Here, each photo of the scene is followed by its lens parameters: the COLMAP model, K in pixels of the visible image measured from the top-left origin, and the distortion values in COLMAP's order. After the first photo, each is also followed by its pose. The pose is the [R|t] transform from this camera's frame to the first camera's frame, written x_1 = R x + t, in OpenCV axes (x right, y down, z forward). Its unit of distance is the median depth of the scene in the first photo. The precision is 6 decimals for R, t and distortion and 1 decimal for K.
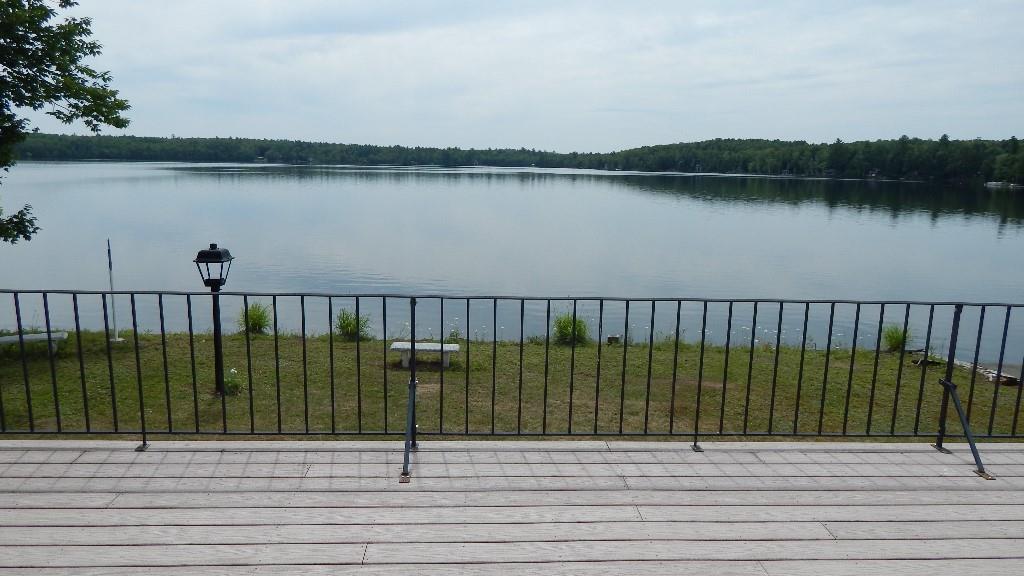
lens RADIAL K [[679.6, 0, 503.9], [0, 679.6, 288.2], [0, 0, 1]] dist [0.019552, -0.024021]
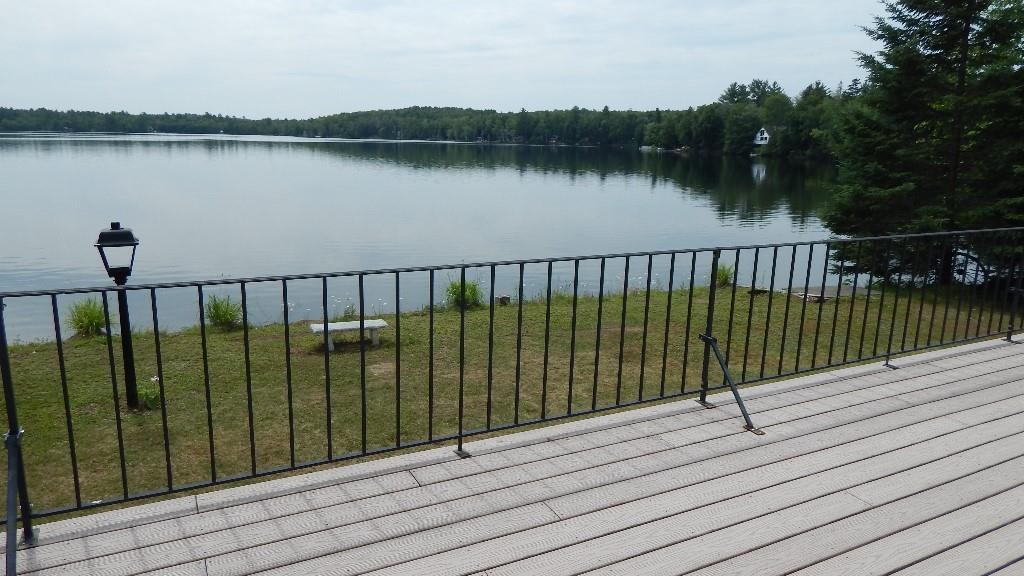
lens RADIAL K [[679.6, 0, 503.9], [0, 679.6, 288.2], [0, 0, 1]] dist [0.019552, -0.024021]
pose [[0.911826, -0.091302, 0.400297, -0.243441], [0.072565, 0.995450, 0.061755, -0.004841], [-0.404114, -0.027262, 0.914302, 0.068261]]
